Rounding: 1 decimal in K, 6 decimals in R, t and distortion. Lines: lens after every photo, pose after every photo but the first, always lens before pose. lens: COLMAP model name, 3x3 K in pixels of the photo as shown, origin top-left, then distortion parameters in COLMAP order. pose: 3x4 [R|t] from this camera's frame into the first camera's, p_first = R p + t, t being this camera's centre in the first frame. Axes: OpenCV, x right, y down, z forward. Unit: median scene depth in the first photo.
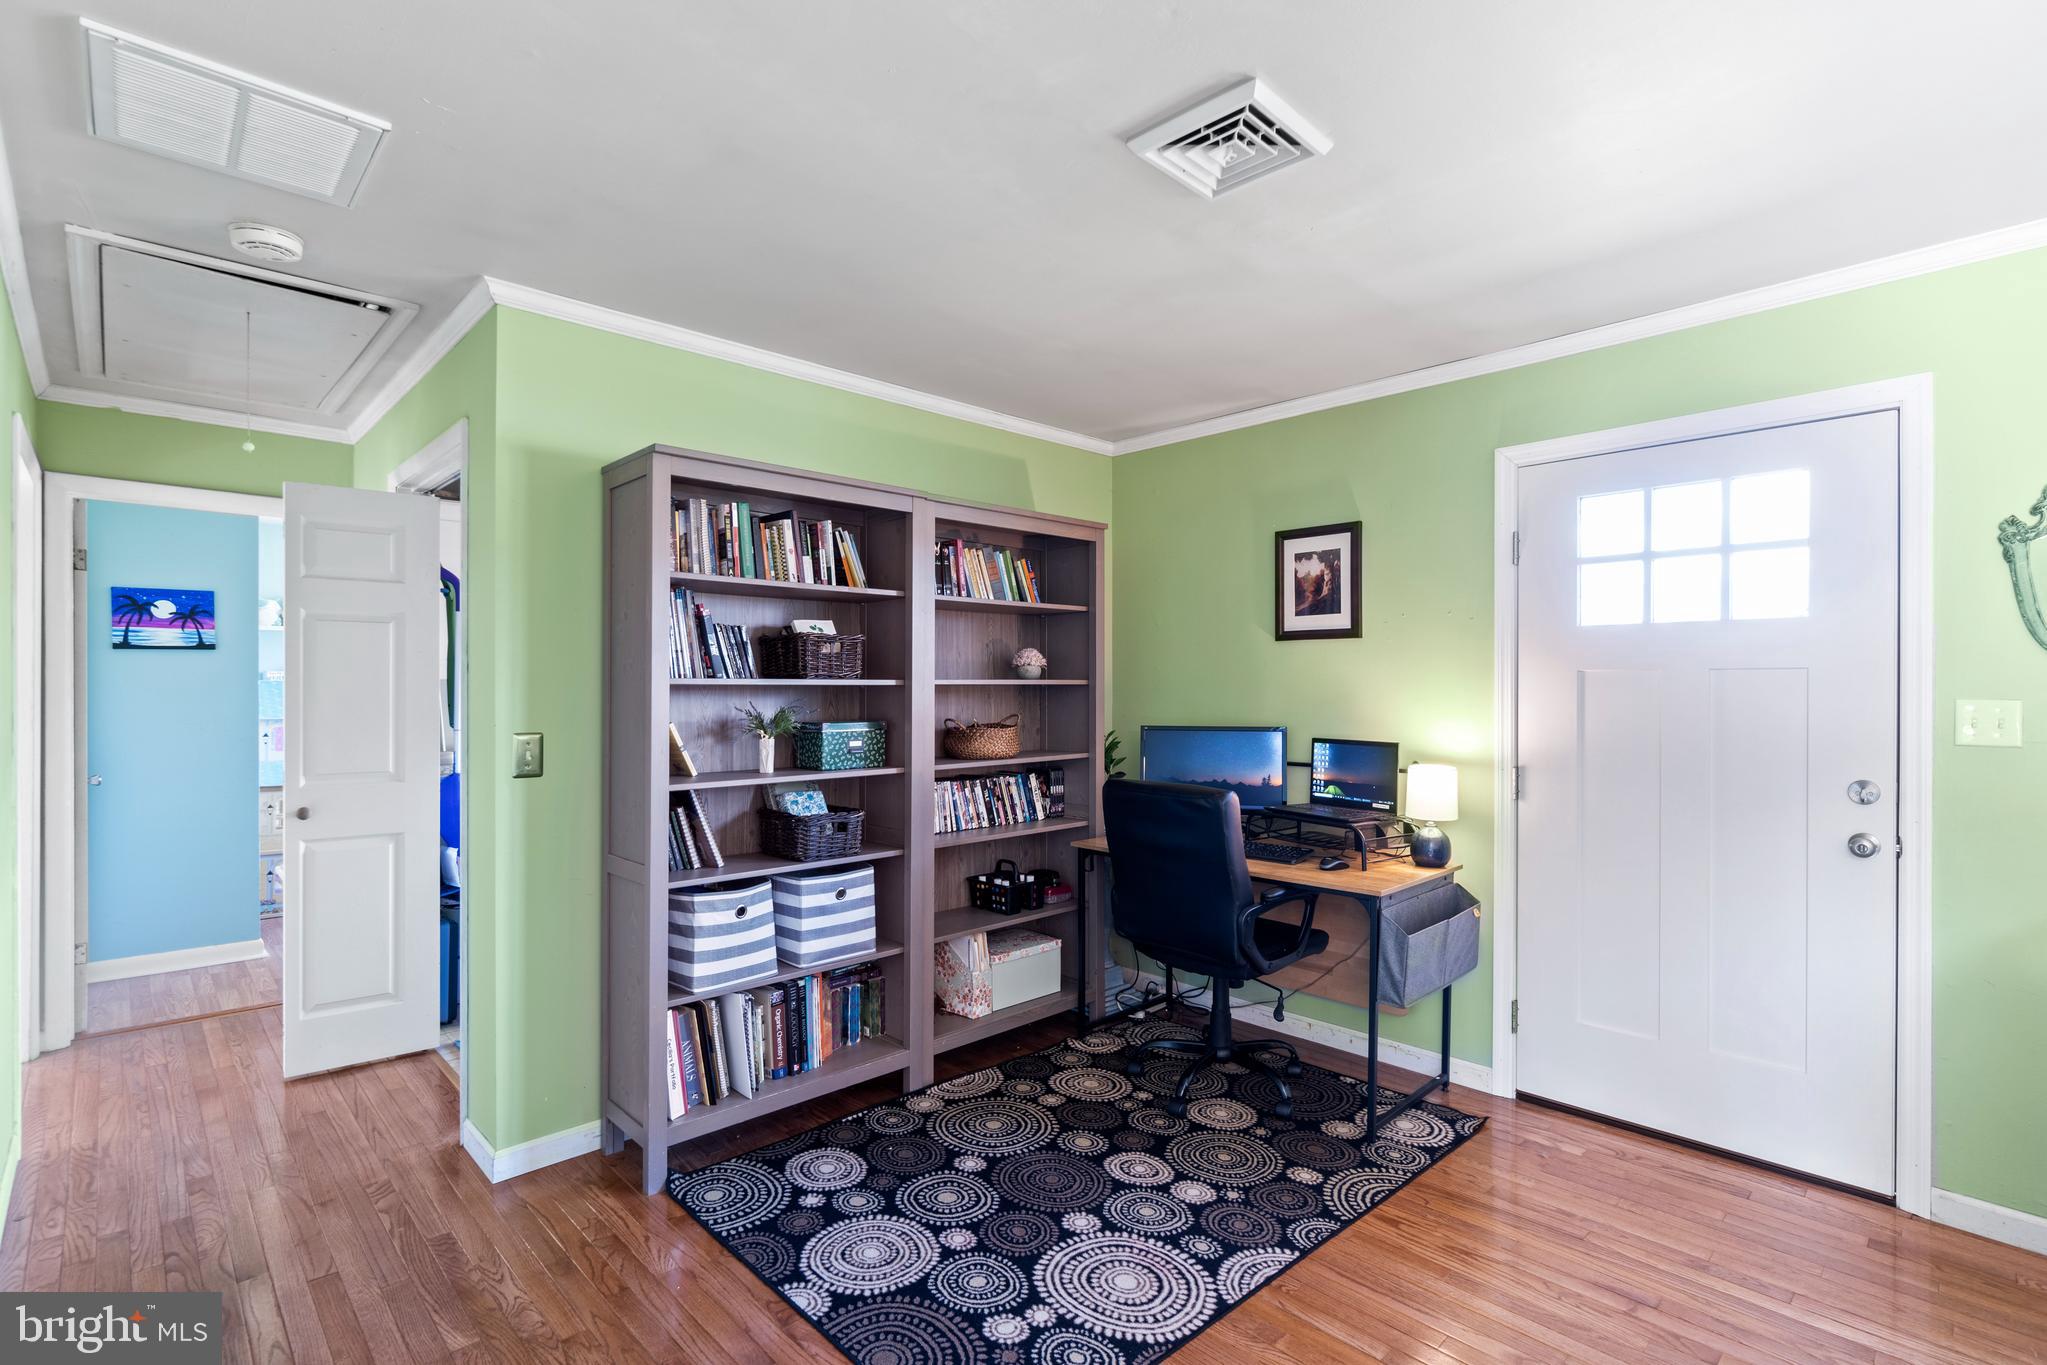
lens RADIAL K [[958.4, 0, 1019.5], [0, 958.4, 691.0], [0, 0, 1]] dist [-0.017468, -0.000334]
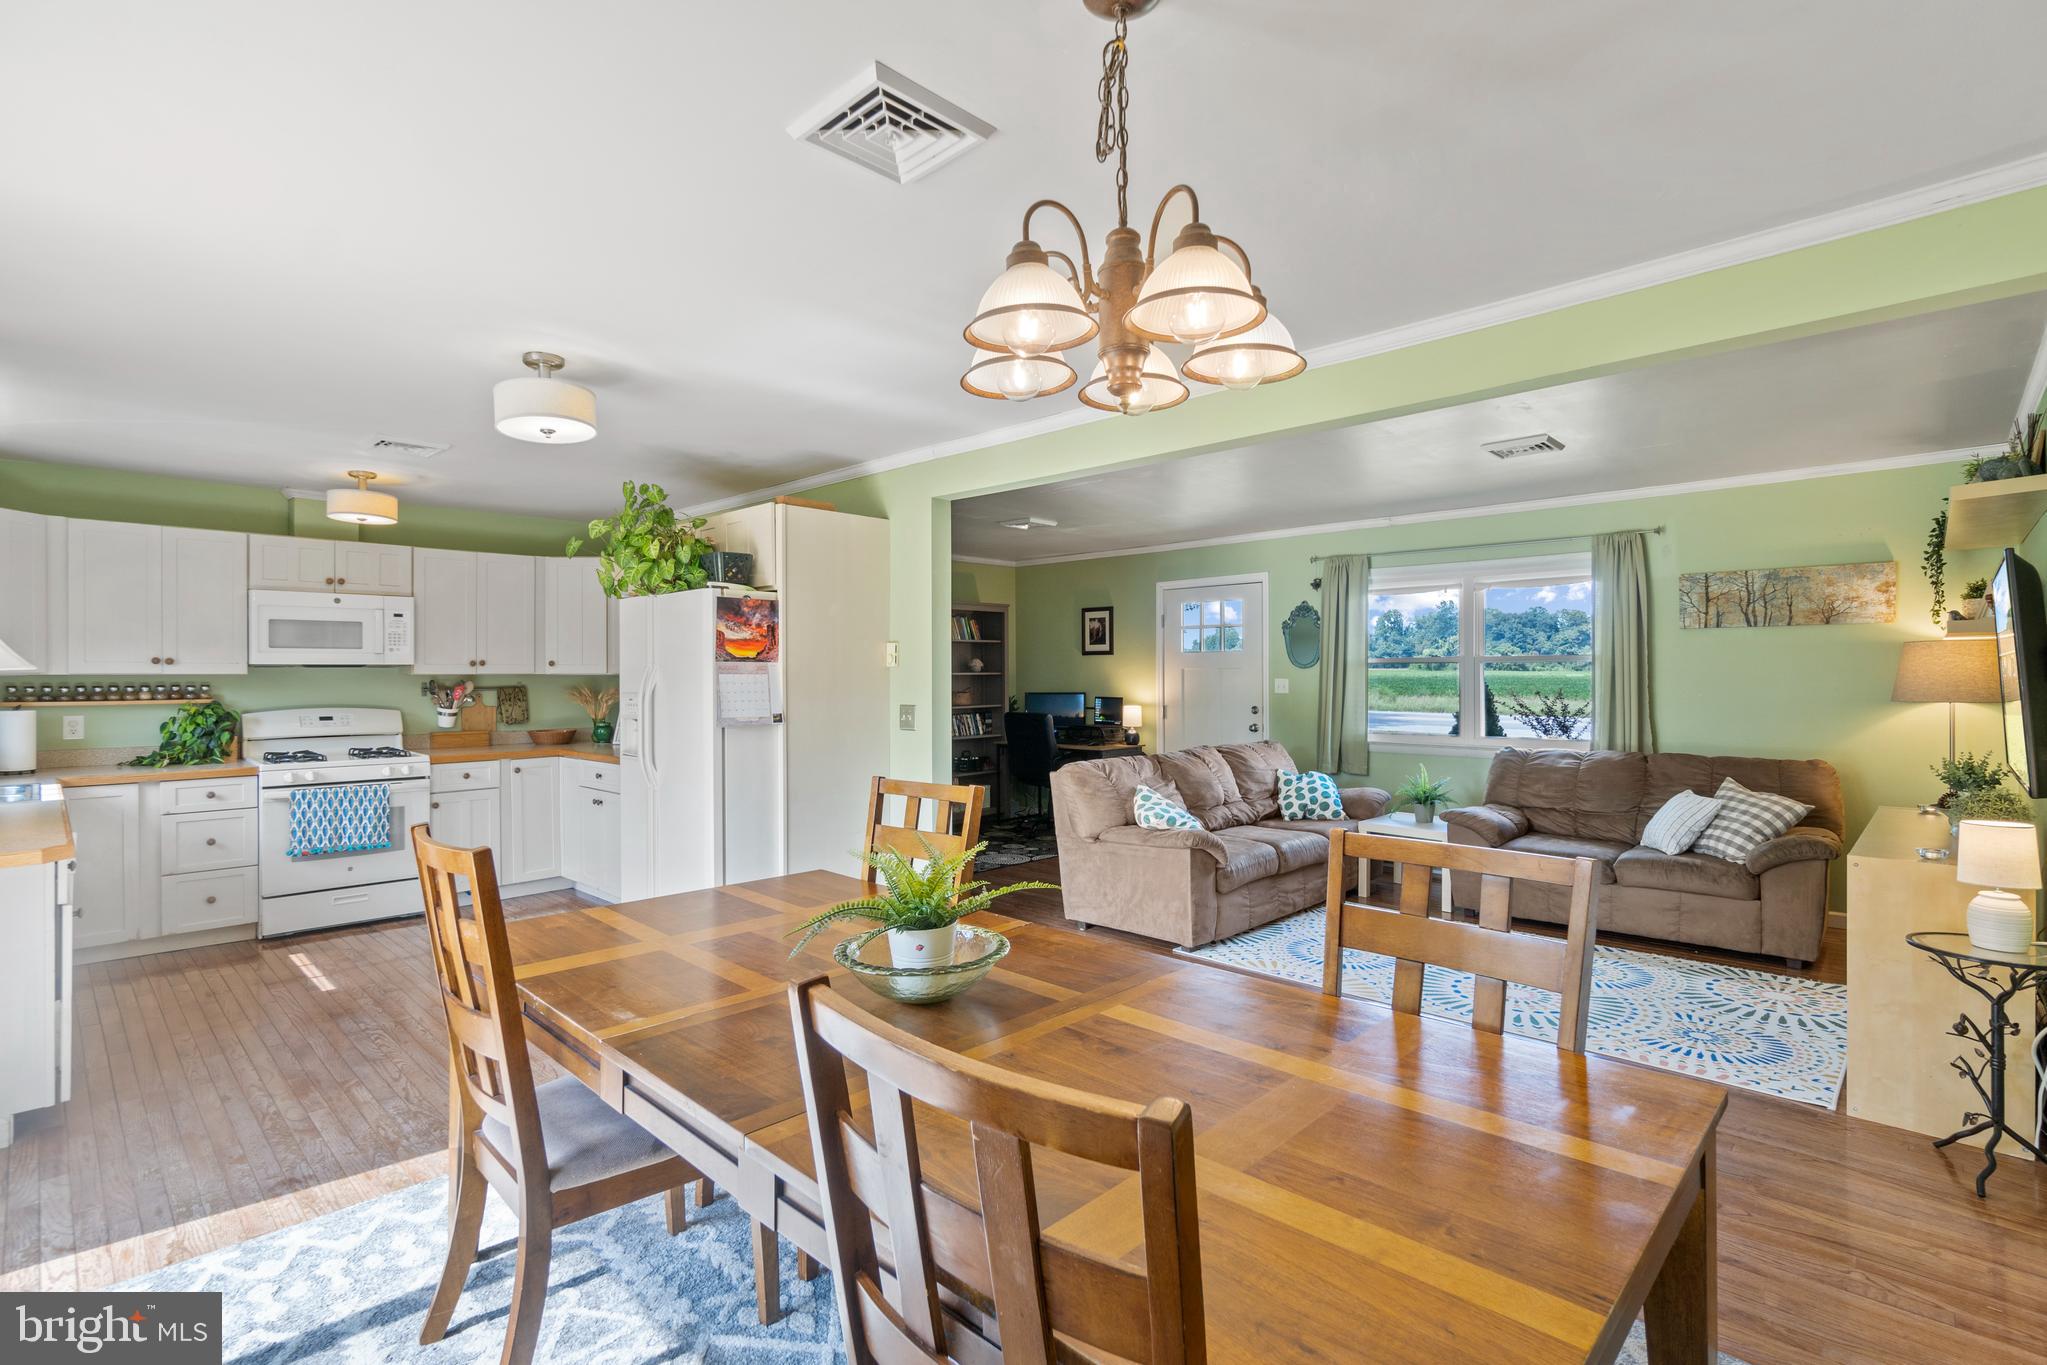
lens RADIAL K [[958.4, 0, 1035.7], [0, 958.4, 676.7], [0, 0, 1]] dist [-0.017468, -0.000334]
pose [[0.998764, -0.009128, 0.048855, 0.043200], [0.008870, 0.999946, 0.005503, -0.014774], [-0.048903, -0.005063, 0.998791, -1.368653]]
